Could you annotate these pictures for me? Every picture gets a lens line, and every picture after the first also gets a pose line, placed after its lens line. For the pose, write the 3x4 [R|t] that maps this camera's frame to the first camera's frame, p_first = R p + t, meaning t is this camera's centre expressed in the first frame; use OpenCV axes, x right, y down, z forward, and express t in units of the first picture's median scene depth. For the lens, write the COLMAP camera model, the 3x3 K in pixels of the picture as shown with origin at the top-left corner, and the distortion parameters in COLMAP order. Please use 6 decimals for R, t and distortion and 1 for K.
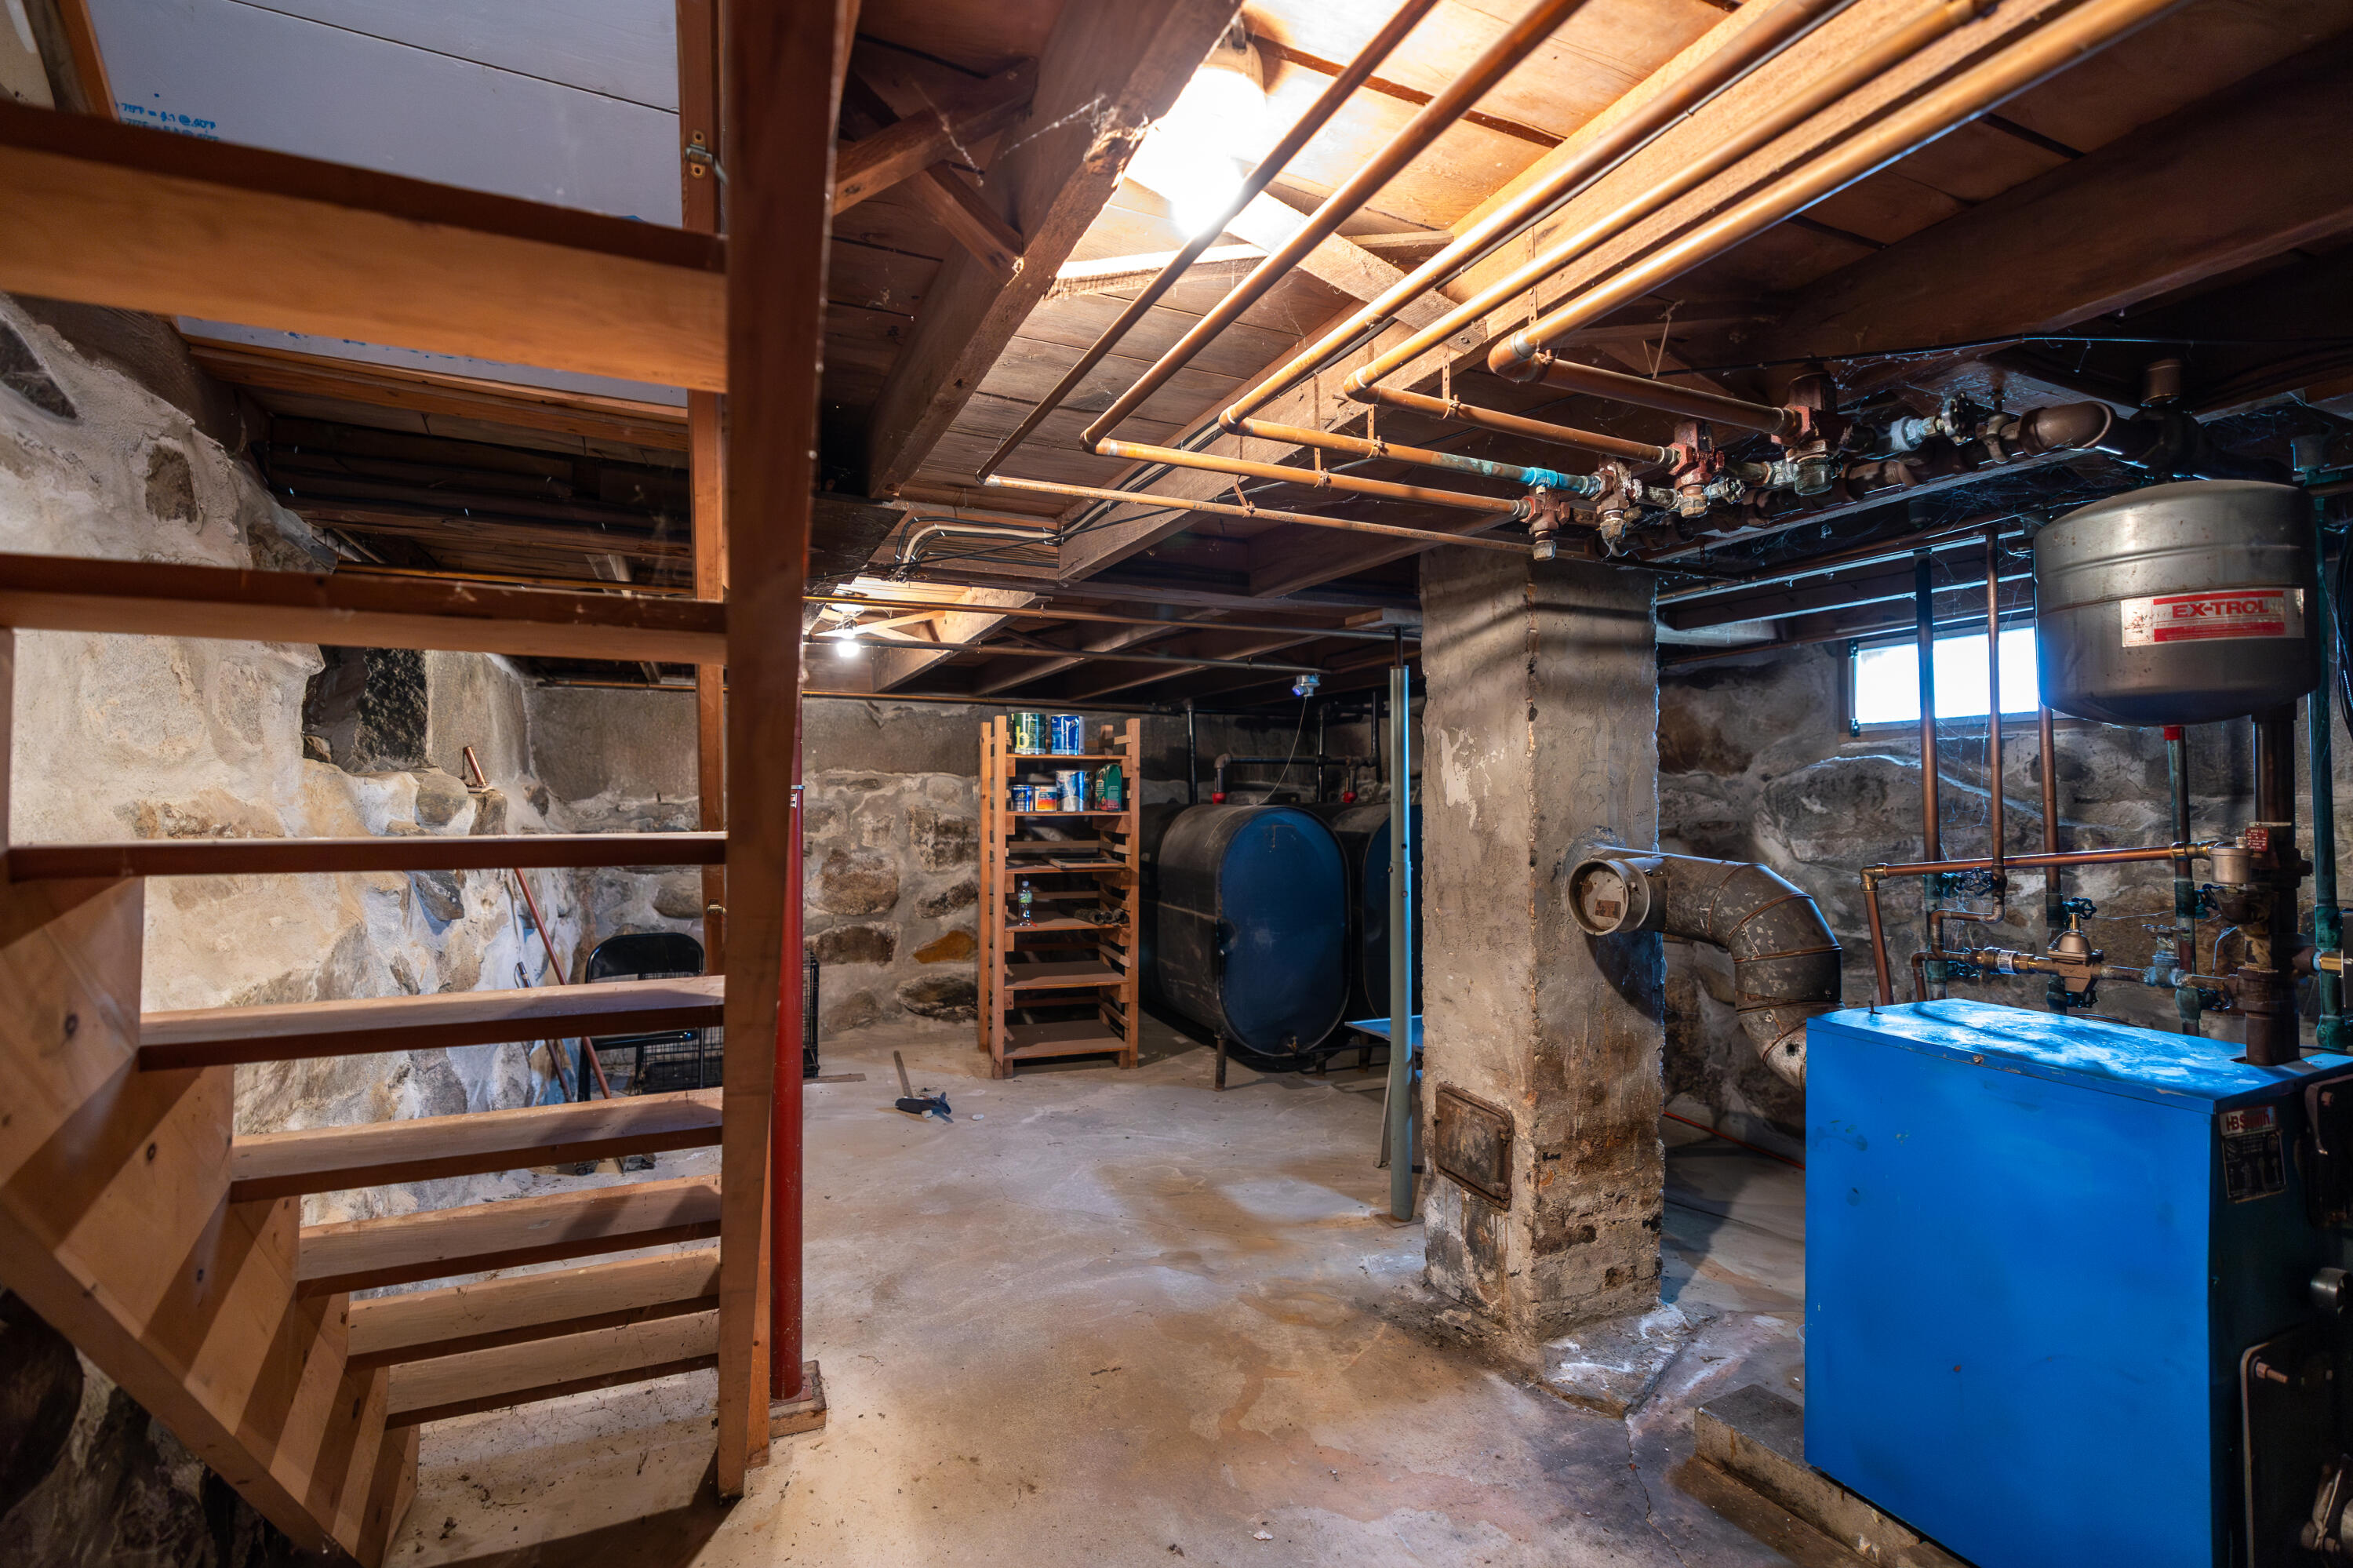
lens RADIAL K [[993.0, 0, 1159.1], [0, 993.0, 781.1], [0, 0, 1]] dist [-0.001768, 0.000143]
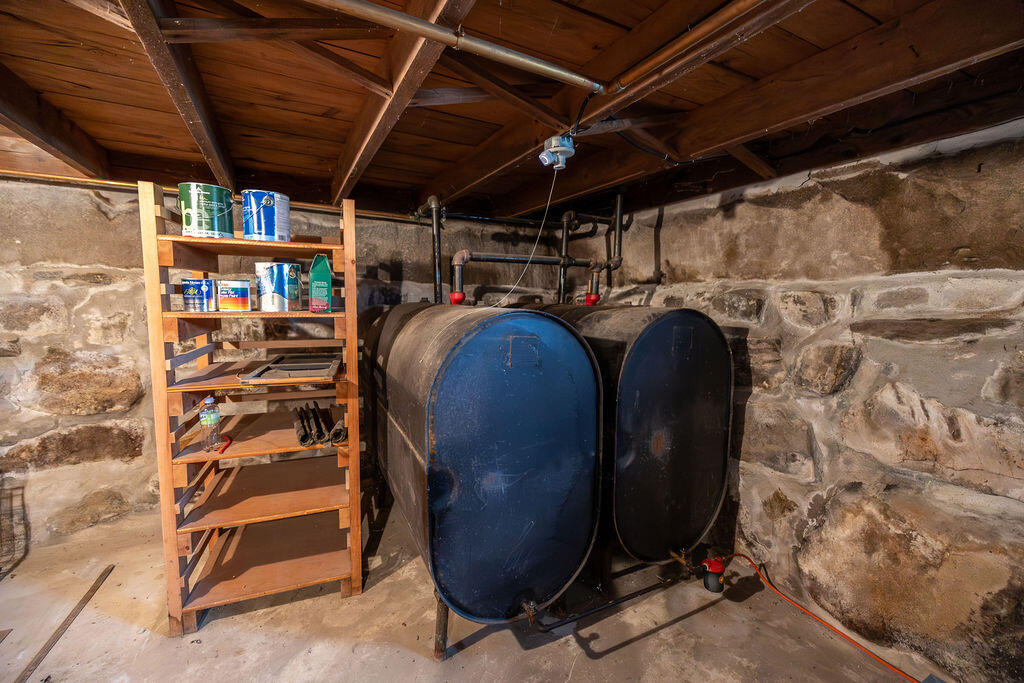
lens RADIAL K [[432.1, 0, 510.4], [0, 432.1, 345.4], [0, 0, 1]] dist [-0.001768, 0.000143]
pose [[0.997368, 0.005786, 0.072270, 0.077291], [-0.014490, 0.992607, 0.120505, 0.010786], [-0.071038, -0.121235, 0.990079, 0.568849]]
